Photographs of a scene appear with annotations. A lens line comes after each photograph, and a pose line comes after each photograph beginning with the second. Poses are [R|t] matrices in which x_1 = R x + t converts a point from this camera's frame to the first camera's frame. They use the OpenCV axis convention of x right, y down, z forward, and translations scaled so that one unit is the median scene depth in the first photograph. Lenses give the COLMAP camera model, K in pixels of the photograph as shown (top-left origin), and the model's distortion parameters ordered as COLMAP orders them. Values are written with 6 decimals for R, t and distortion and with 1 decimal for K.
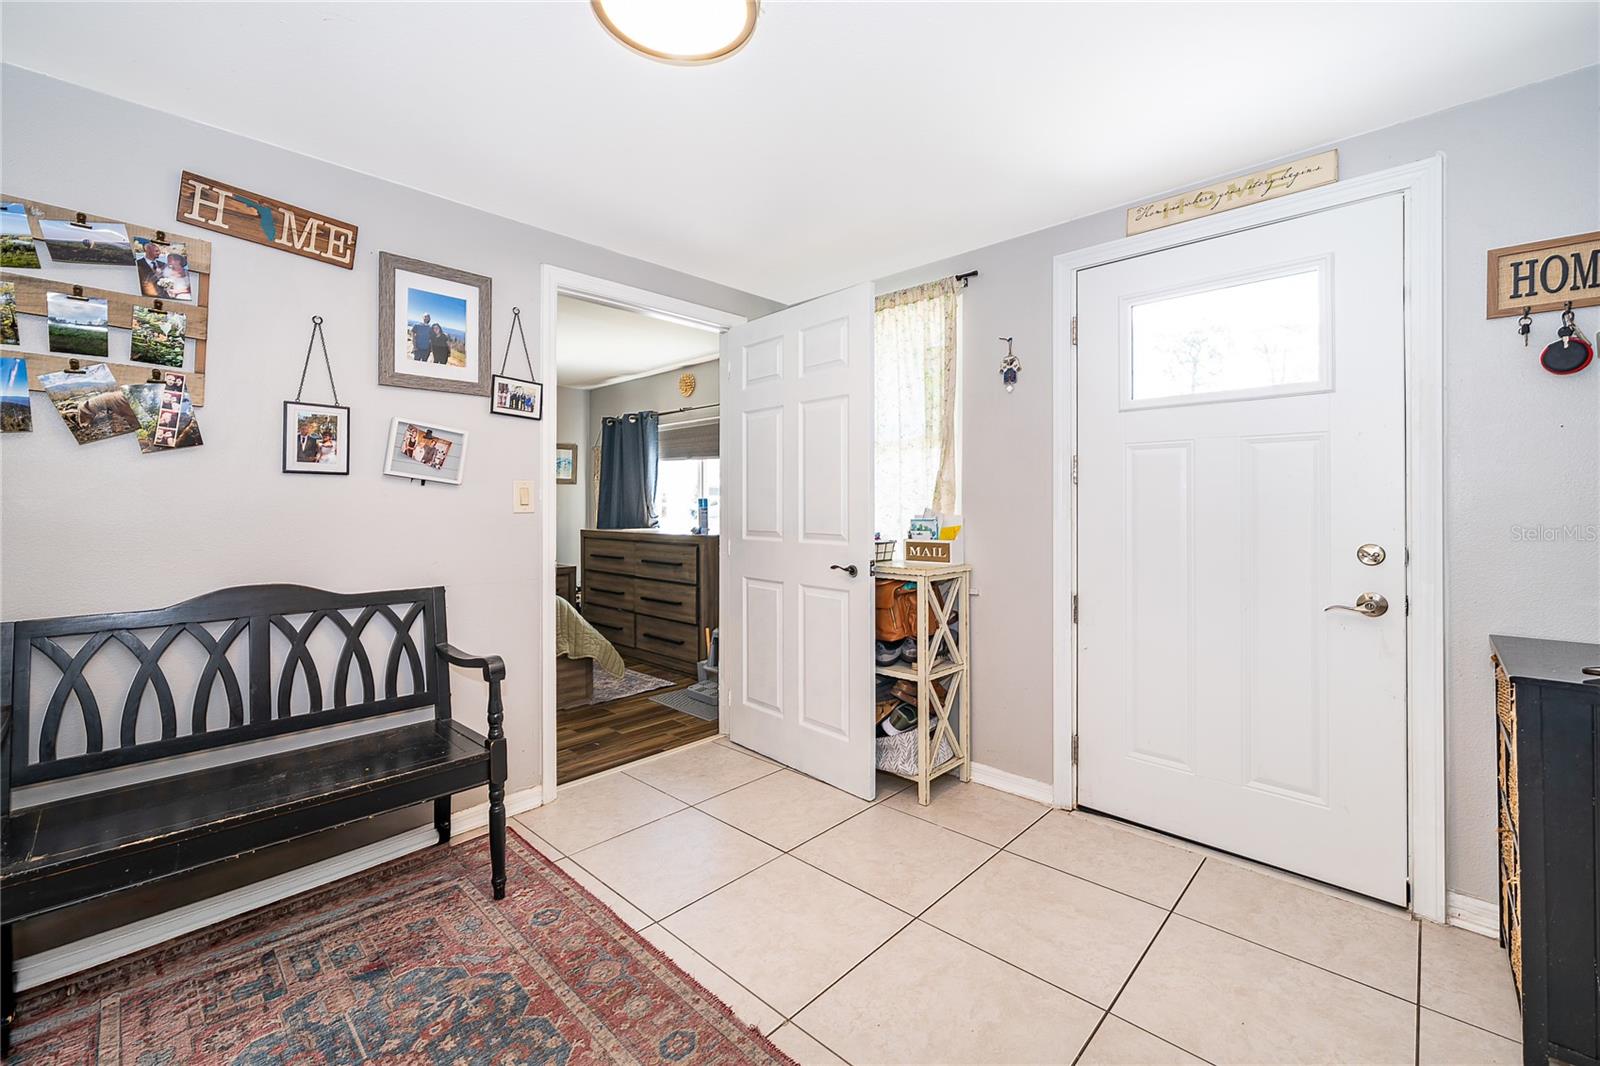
lens RADIAL K [[655.6, 0, 796.9], [0, 655.6, 498.7], [0, 0, 1]] dist [-0.000979, -0.000136]
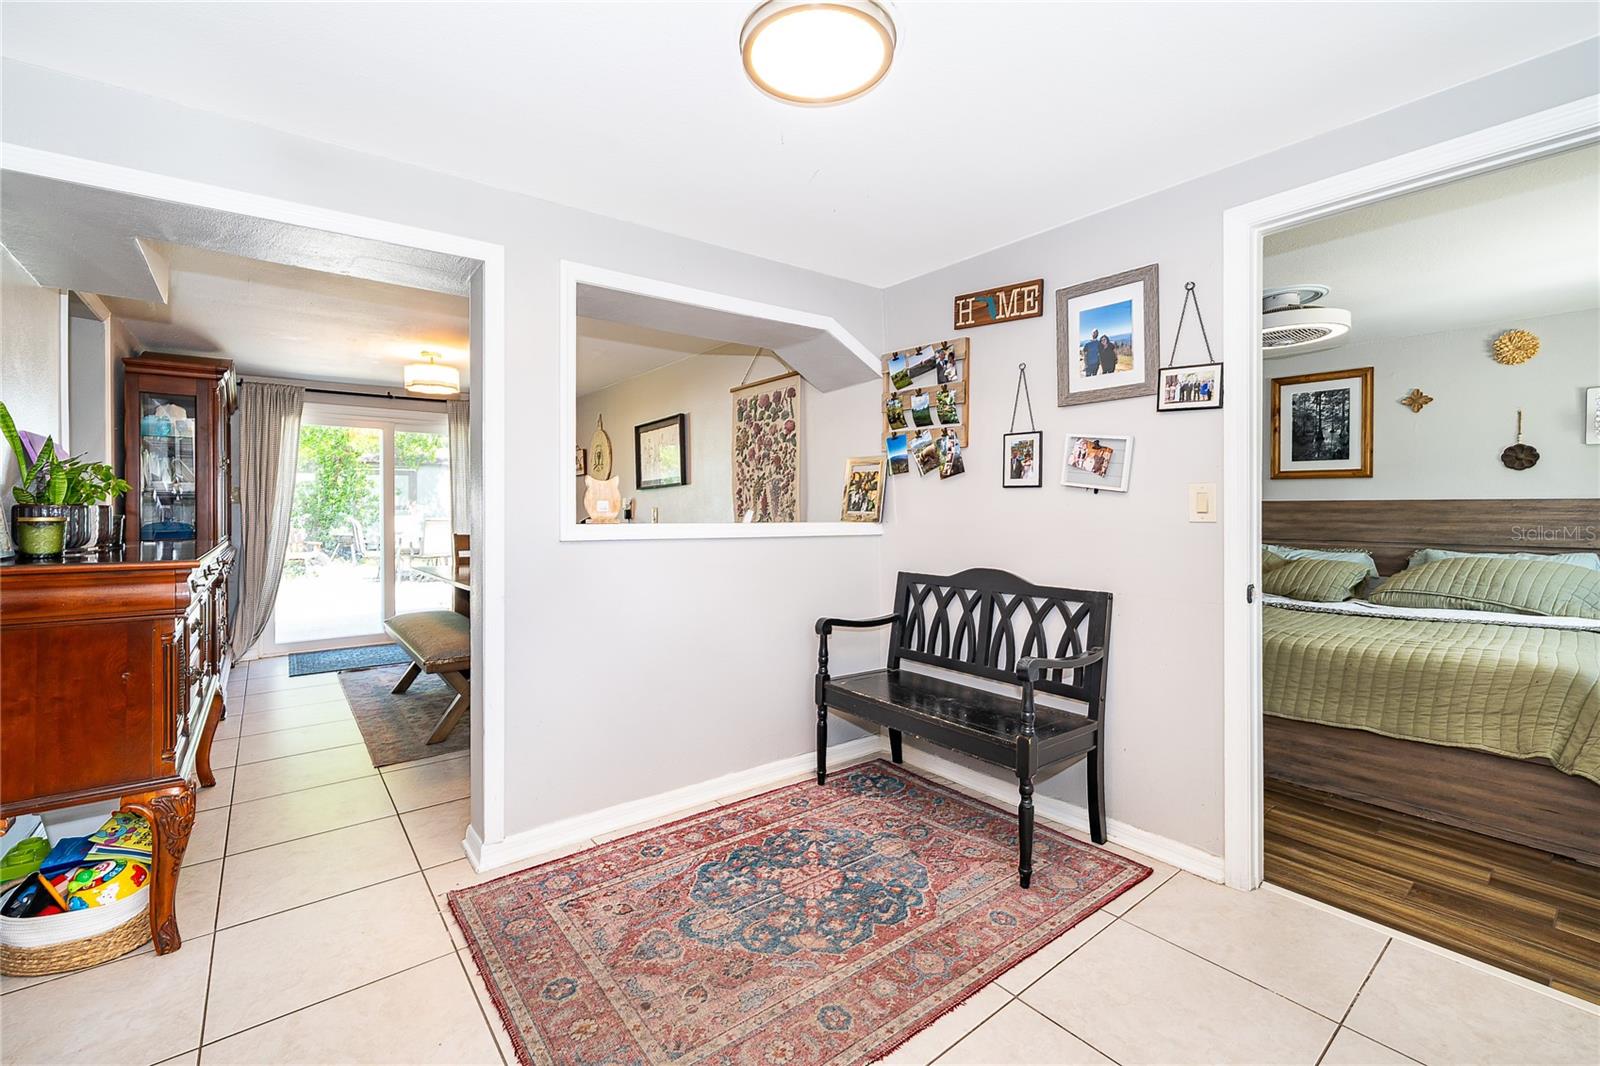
lens RADIAL K [[671.4, 0, 796.3], [0, 671.4, 507.0], [0, 0, 1]] dist [0.000662, 0.000237]
pose [[-0.131385, 0.003486, -0.991325, 0.614479], [0.013621, 0.999906, 0.001711, -0.008158], [0.991238, -0.013278, -0.131420, 0.728373]]
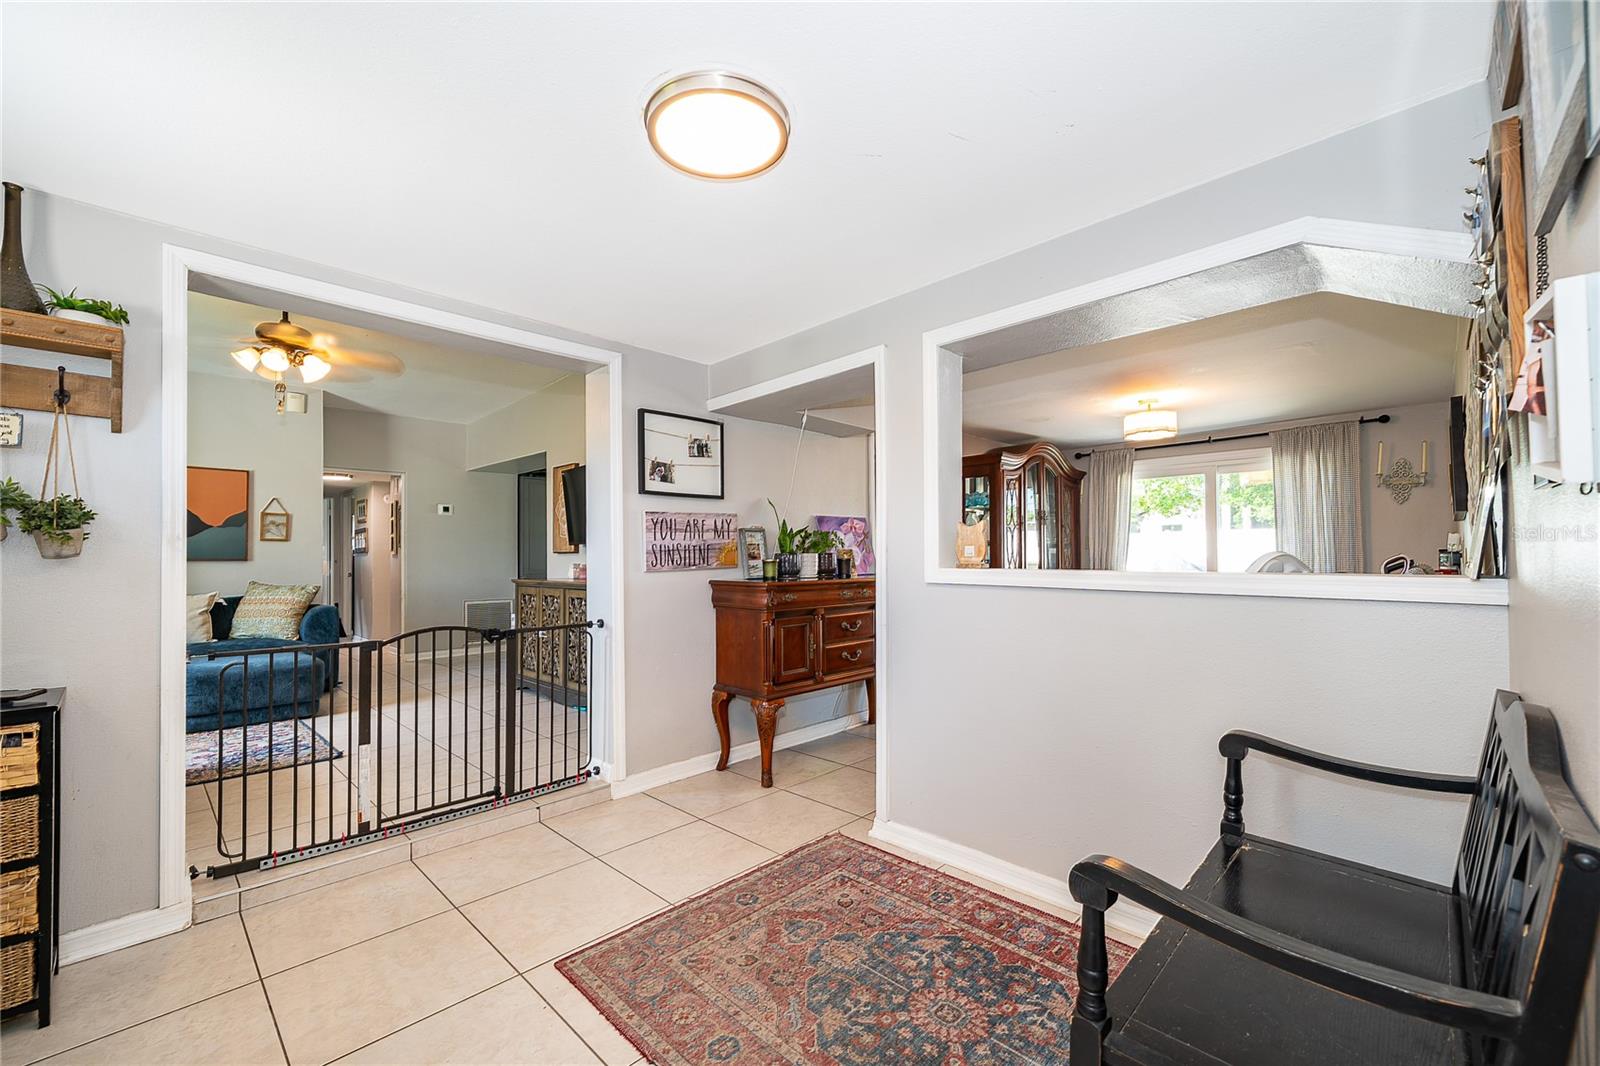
lens RADIAL K [[657.3, 0, 801.5], [0, 657.3, 541.1], [0, 0, 1]] dist [-0.000799, -0.000026]
pose [[-0.999929, 0.010870, -0.004925, -0.212334], [0.011020, 0.999445, -0.031450, 0.003932], [0.004580, -0.031502, -0.999493, 1.431274]]
